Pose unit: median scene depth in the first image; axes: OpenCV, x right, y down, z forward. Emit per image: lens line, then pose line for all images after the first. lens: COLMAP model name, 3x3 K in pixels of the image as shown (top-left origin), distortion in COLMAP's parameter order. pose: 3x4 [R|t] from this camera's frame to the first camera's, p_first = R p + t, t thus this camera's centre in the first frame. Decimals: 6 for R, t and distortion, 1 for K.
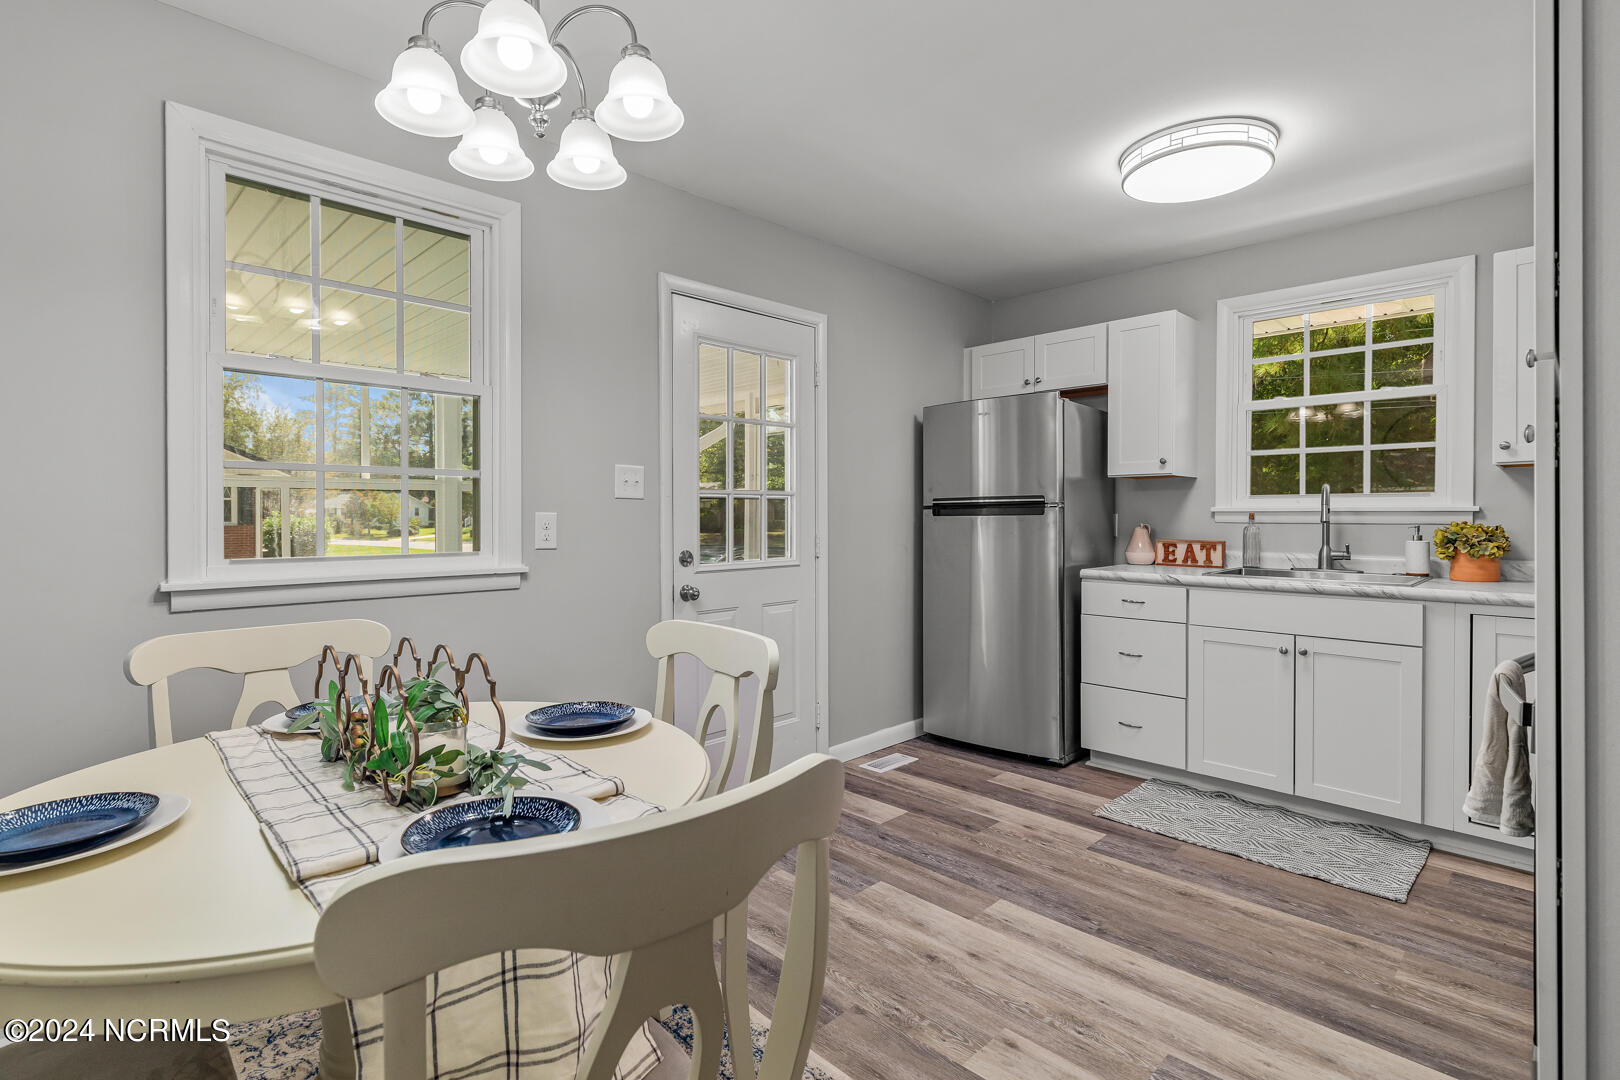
lens RADIAL K [[742.4, 0, 812.8], [0, 742.4, 543.4], [0, 0, 1]] dist [-0.005434, -0.000536]
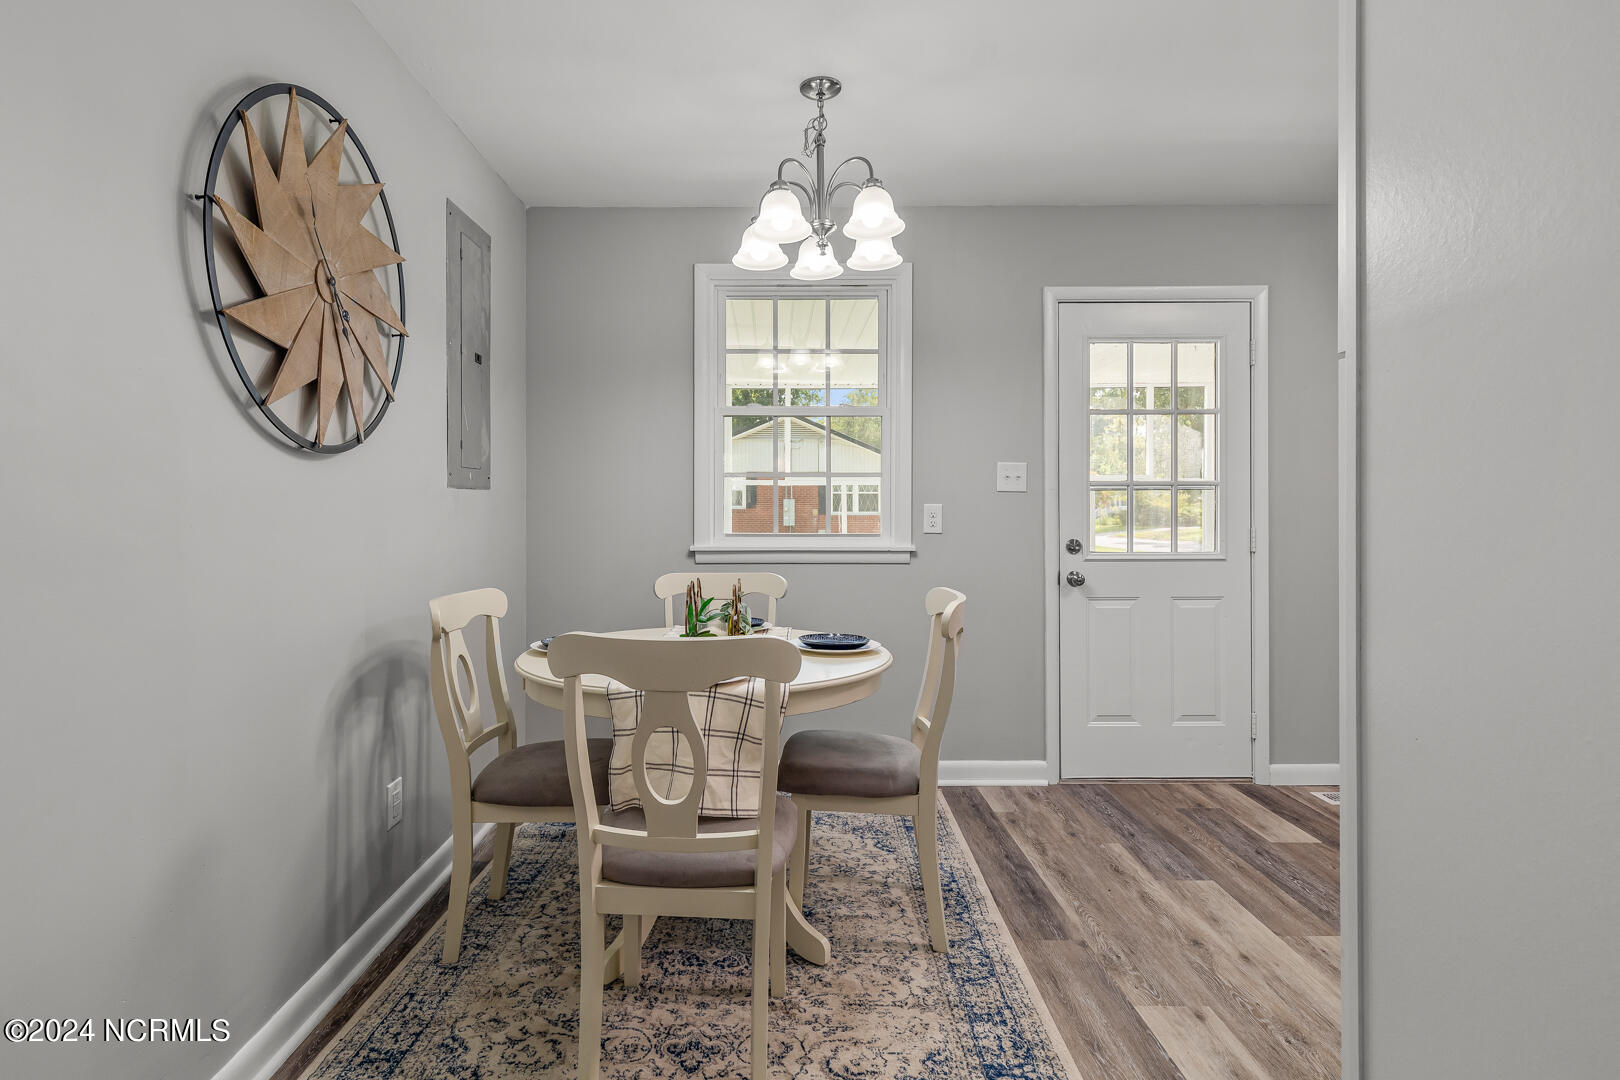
lens RADIAL K [[742.4, 0, 803.9], [0, 742.4, 537.1], [0, 0, 1]] dist [-0.005434, -0.000536]
pose [[0.749711, 0.021599, -0.661412, 0.316336], [-0.022390, 0.999723, 0.007267, 0.010179], [0.661386, 0.009361, 0.749987, -0.084762]]
